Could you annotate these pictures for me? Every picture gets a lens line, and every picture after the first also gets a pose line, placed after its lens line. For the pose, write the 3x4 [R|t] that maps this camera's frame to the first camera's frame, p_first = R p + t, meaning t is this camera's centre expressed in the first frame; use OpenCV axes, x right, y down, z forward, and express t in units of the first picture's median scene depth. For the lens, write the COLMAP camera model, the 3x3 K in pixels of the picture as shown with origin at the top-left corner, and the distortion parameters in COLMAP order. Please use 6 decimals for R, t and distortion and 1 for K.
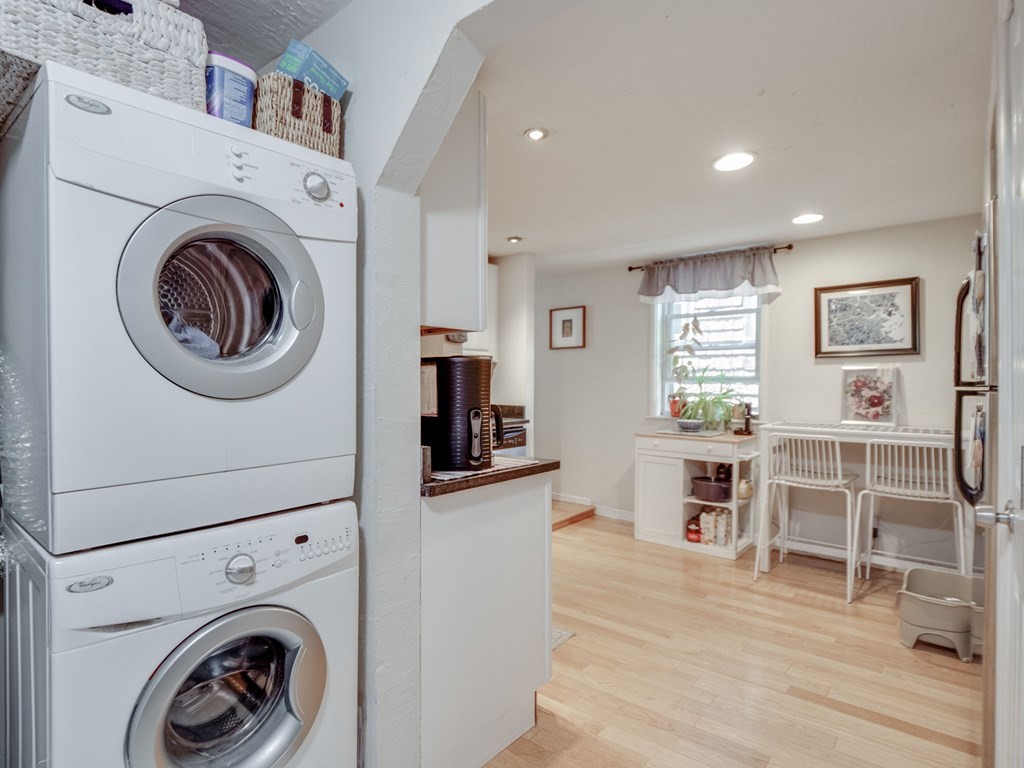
lens RADIAL K [[538.2, 0, 512.5], [0, 538.2, 383.6], [0, 0, 1]] dist [-0.026380, -0.002642]
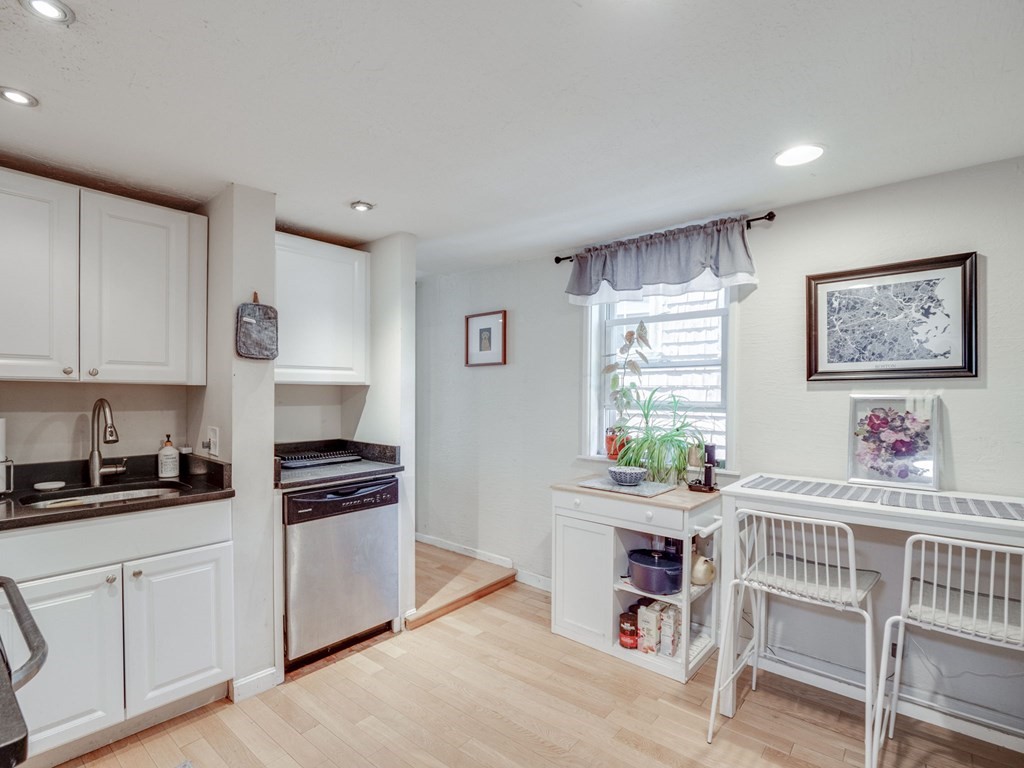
lens RADIAL K [[495.2, 0, 514.9], [0, 495.2, 400.9], [0, 0, 1]] dist [-0.021138, -0.001217]
pose [[0.999997, -0.001518, -0.001655, 0.189496], [0.001539, 0.999923, 0.012332, -0.029303], [0.001636, -0.012334, 0.999923, 0.360530]]
